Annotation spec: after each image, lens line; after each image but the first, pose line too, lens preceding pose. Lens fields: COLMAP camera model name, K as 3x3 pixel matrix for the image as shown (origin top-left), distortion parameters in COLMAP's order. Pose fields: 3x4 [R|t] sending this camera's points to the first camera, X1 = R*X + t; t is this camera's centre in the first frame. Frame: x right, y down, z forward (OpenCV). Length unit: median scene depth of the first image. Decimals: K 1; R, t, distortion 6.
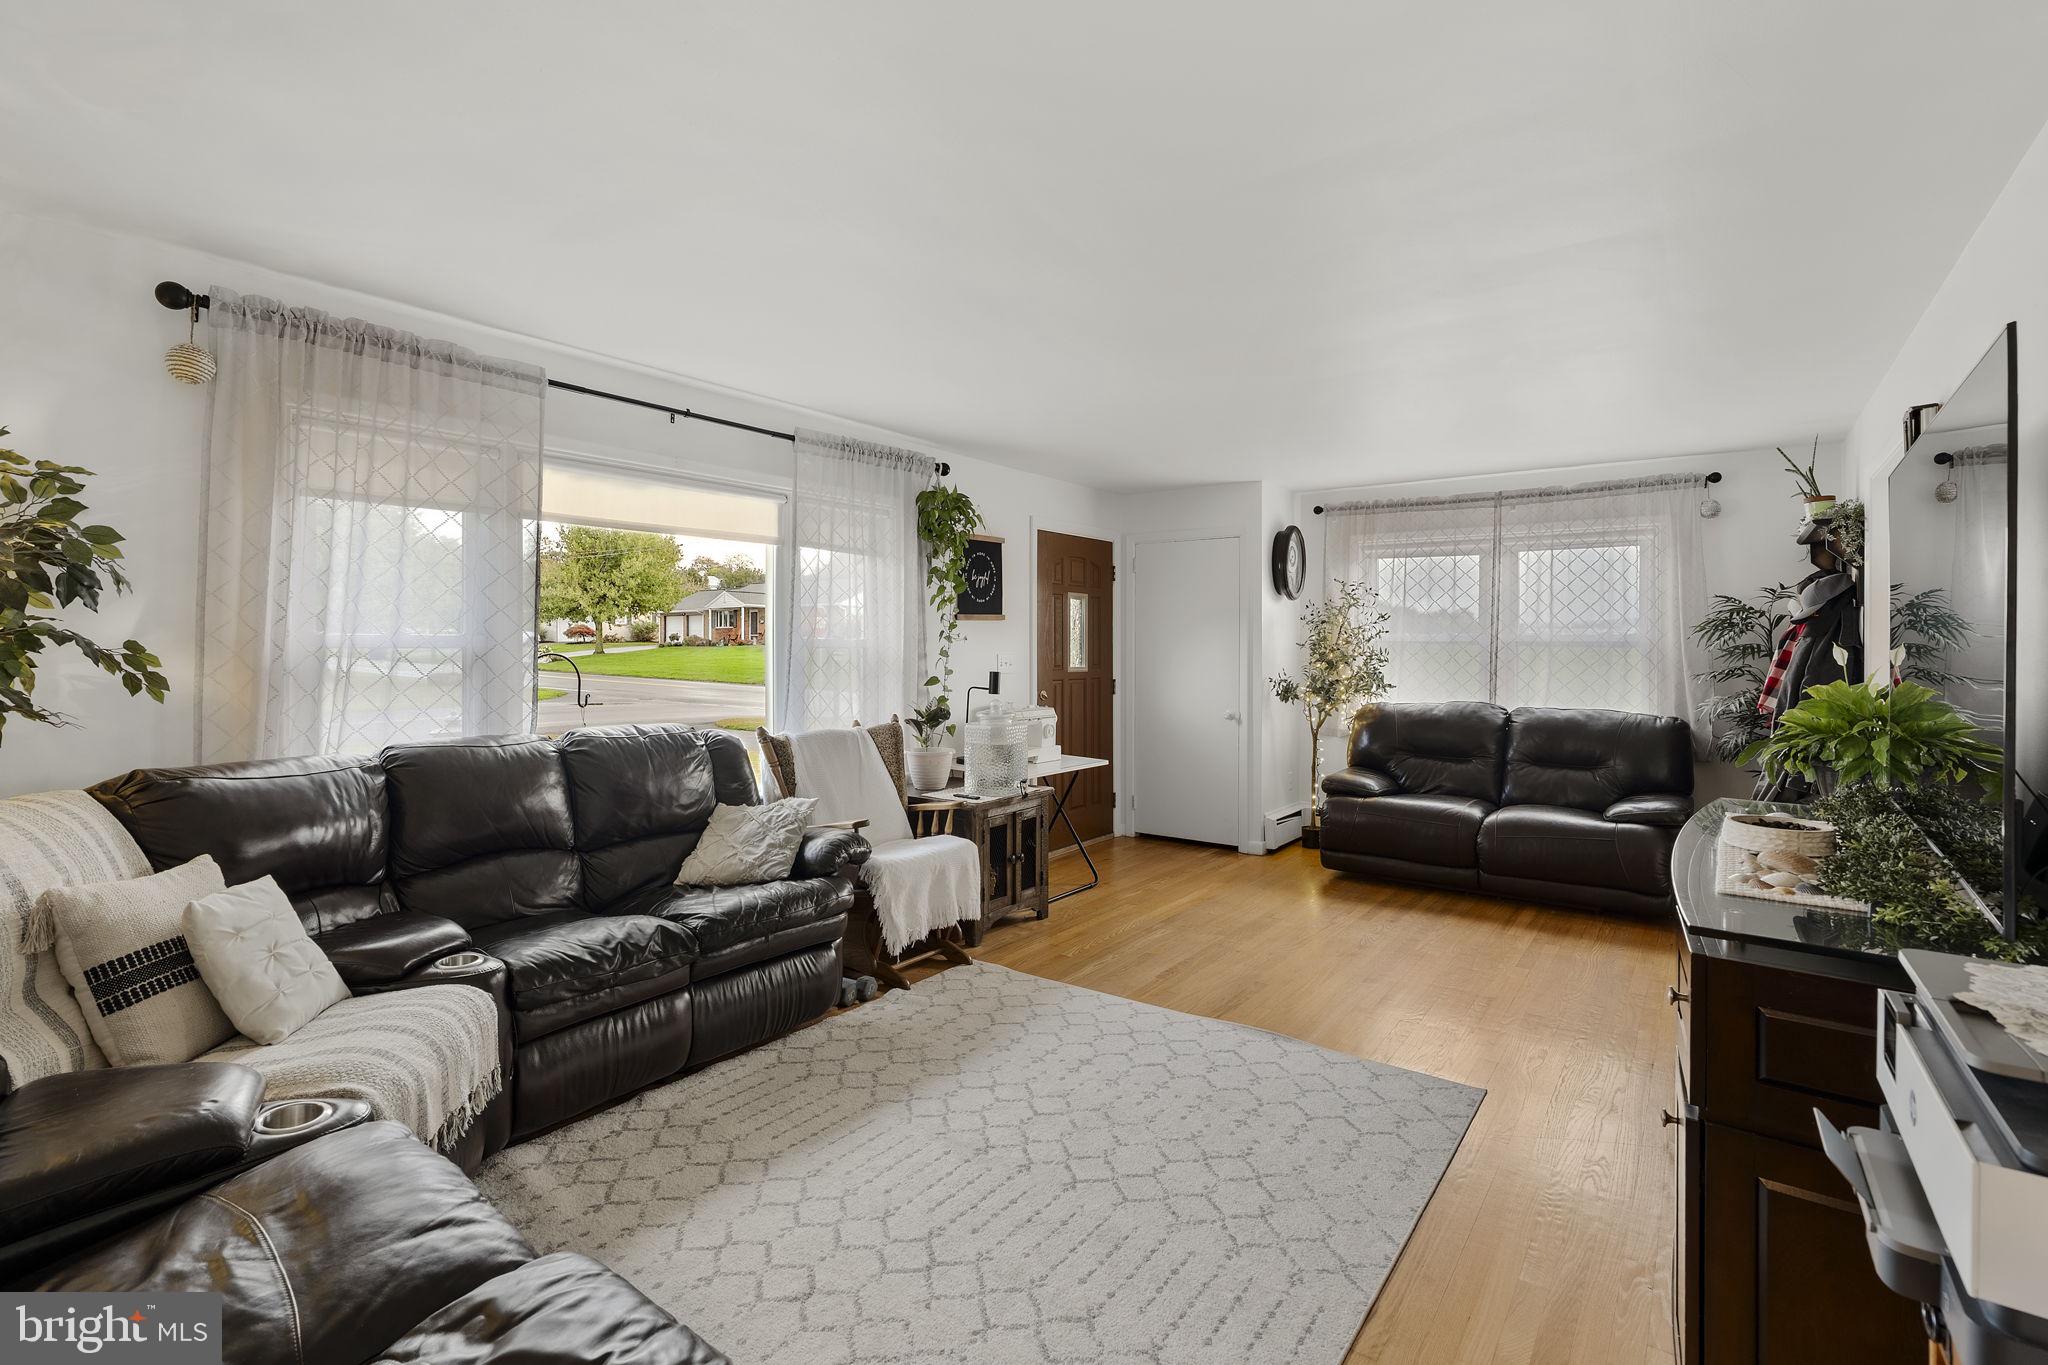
lens RADIAL K [[956.5, 0, 1019.9], [0, 956.5, 678.3], [0, 0, 1]] dist [0.016841, -0.000931]
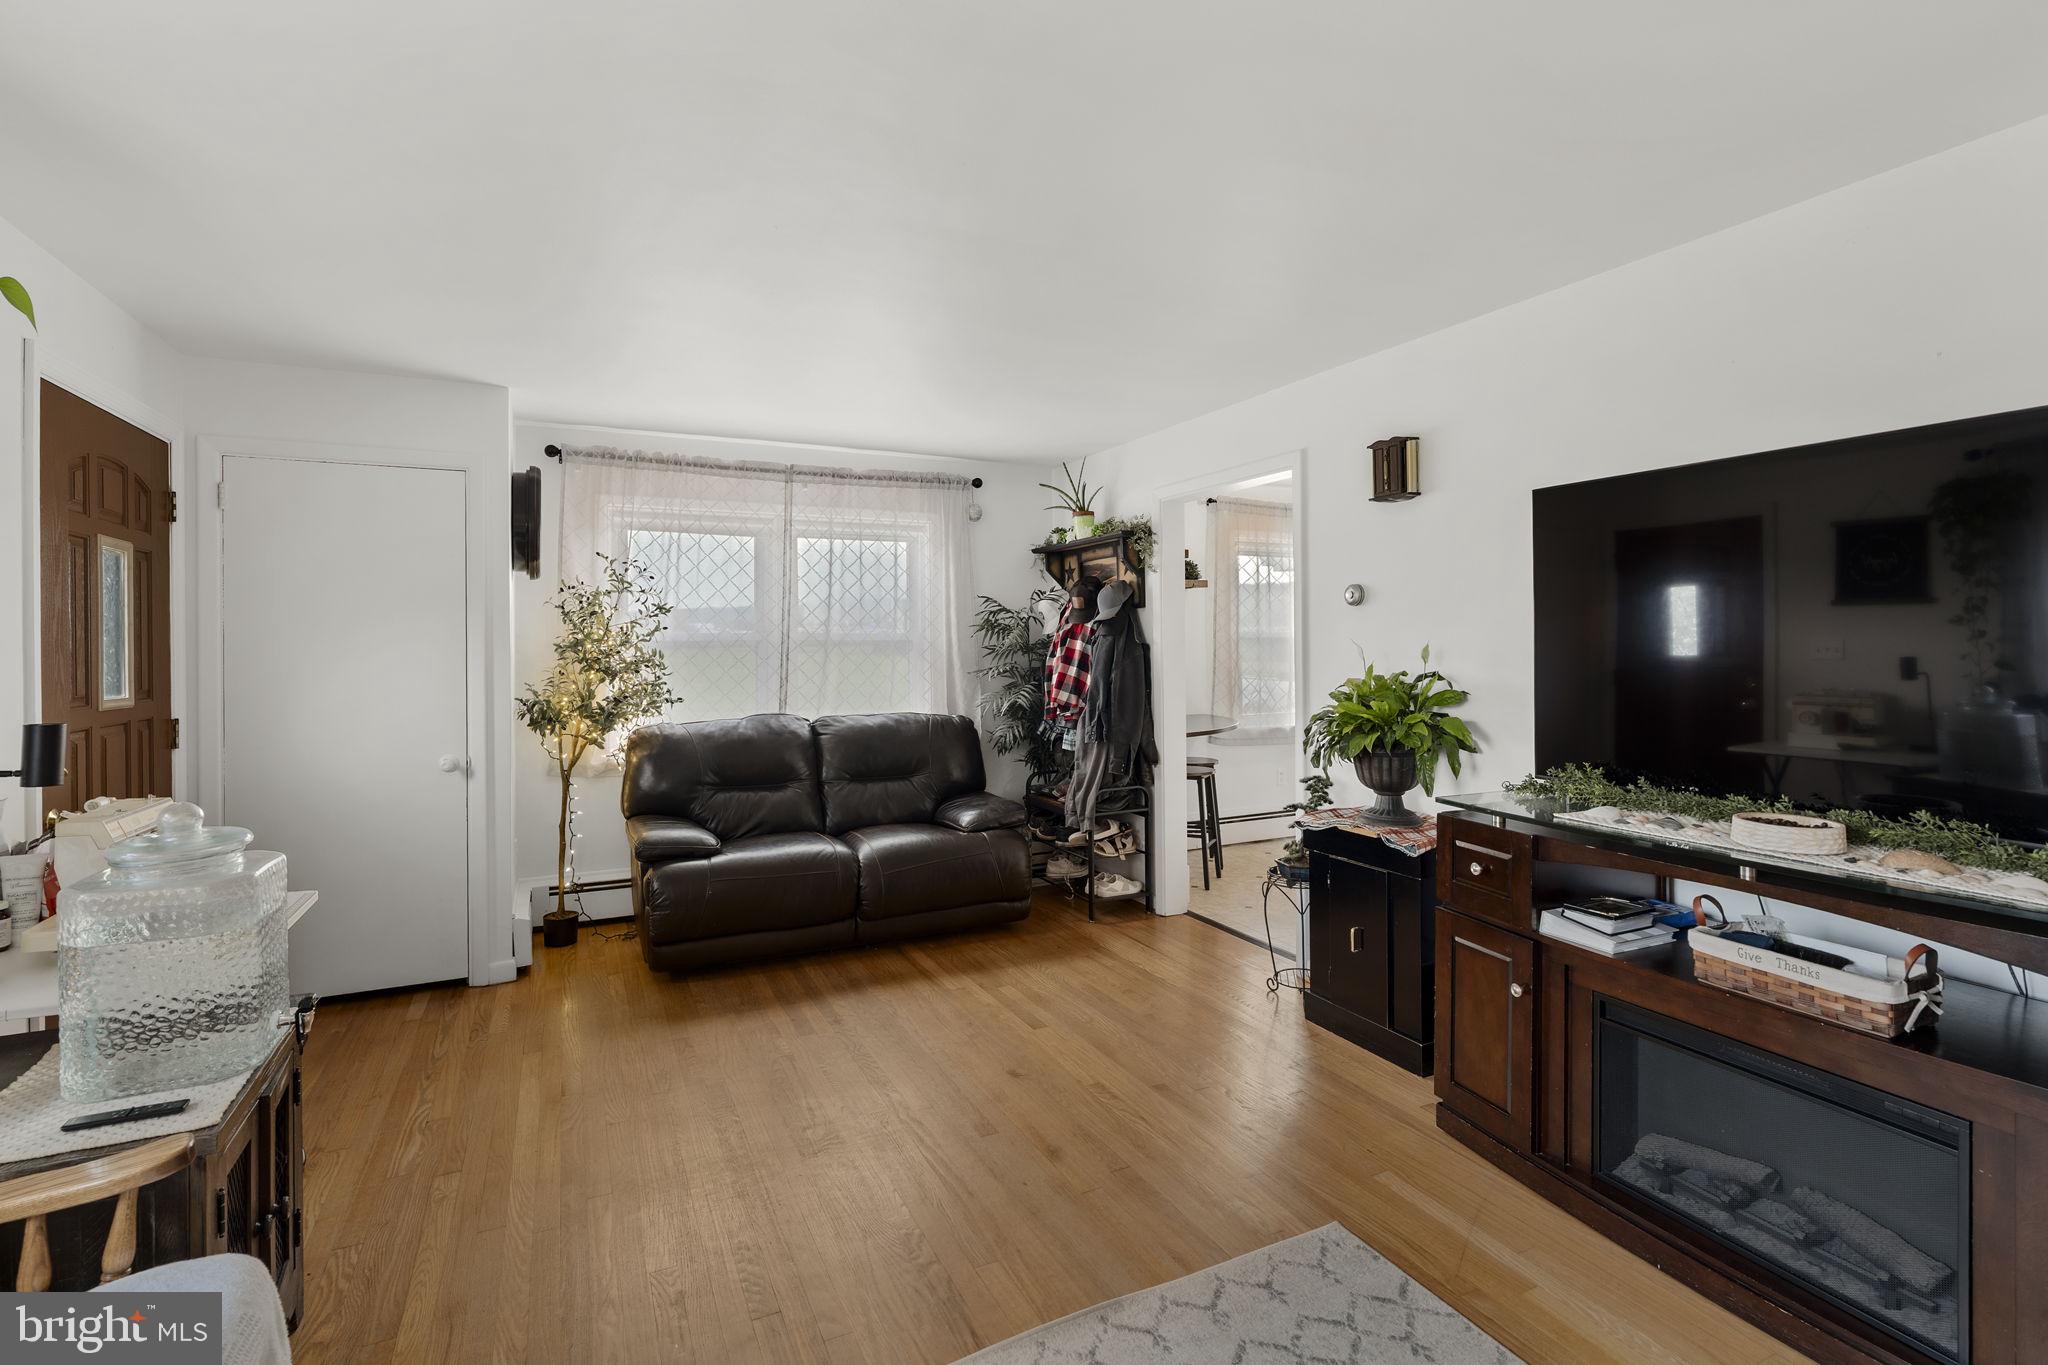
lens RADIAL K [[956.5, 0, 1007.1], [0, 956.5, 651.8], [0, 0, 1]] dist [0.016841, -0.000931]
pose [[0.474835, -0.013103, 0.879977, -0.159456], [0.038544, 0.999239, -0.005920, -0.016714], [-0.879230, 0.036729, 0.474979, 0.441465]]
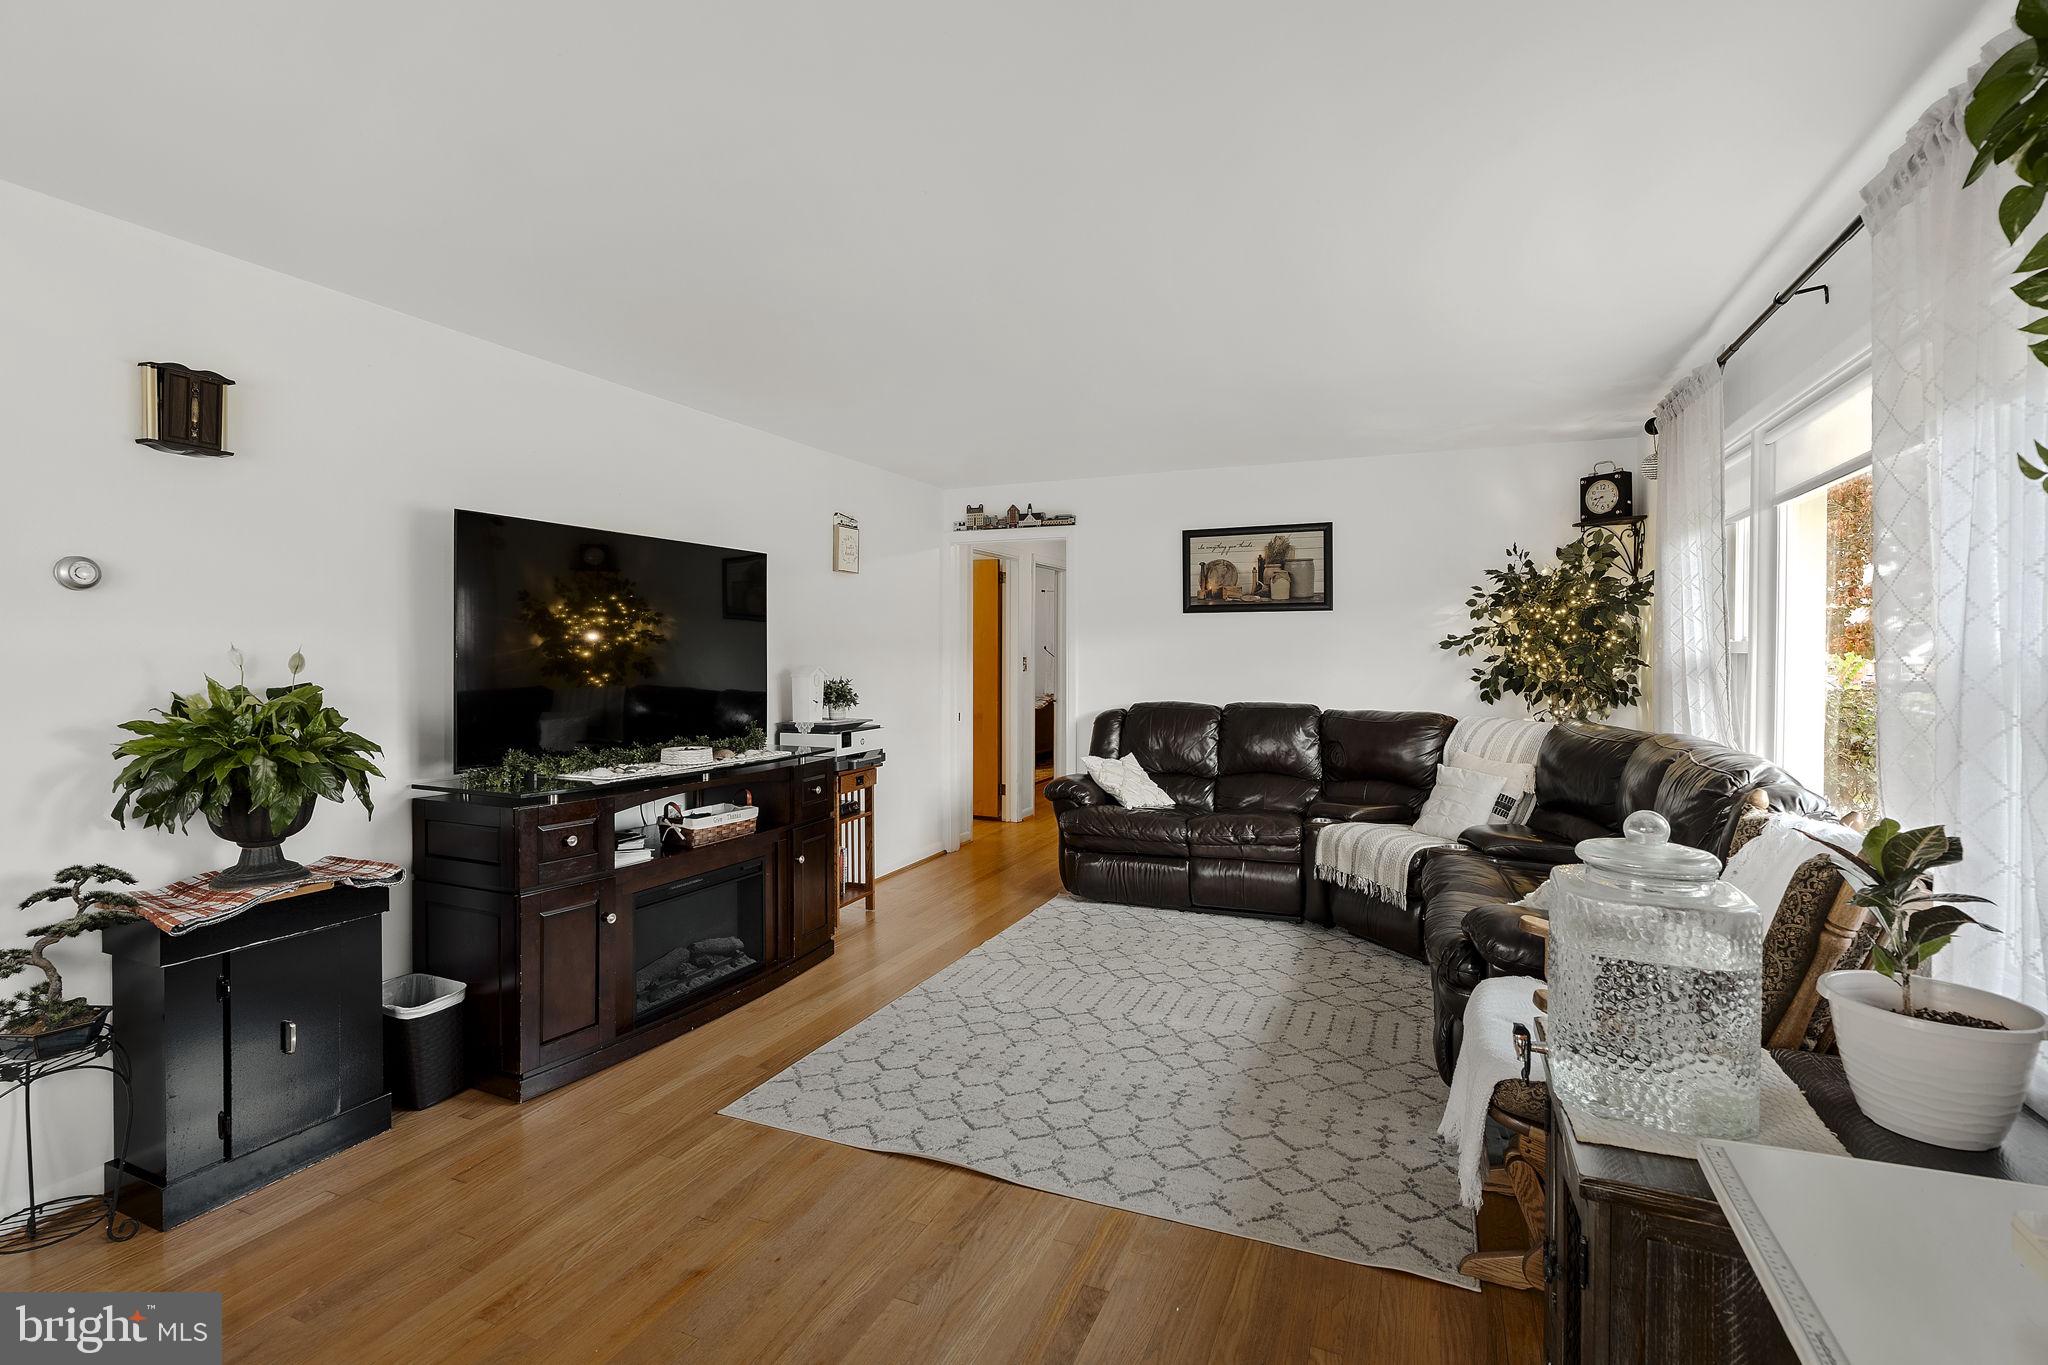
lens RADIAL K [[956.5, 0, 1024.5], [0, 956.5, 665.3], [0, 0, 1]] dist [0.016841, -0.000931]
pose [[-0.973715, -0.000081, -0.227769, 0.210595], [-0.010866, 0.998878, 0.046098, -0.033454], [0.227509, 0.047361, -0.972623, 1.025497]]
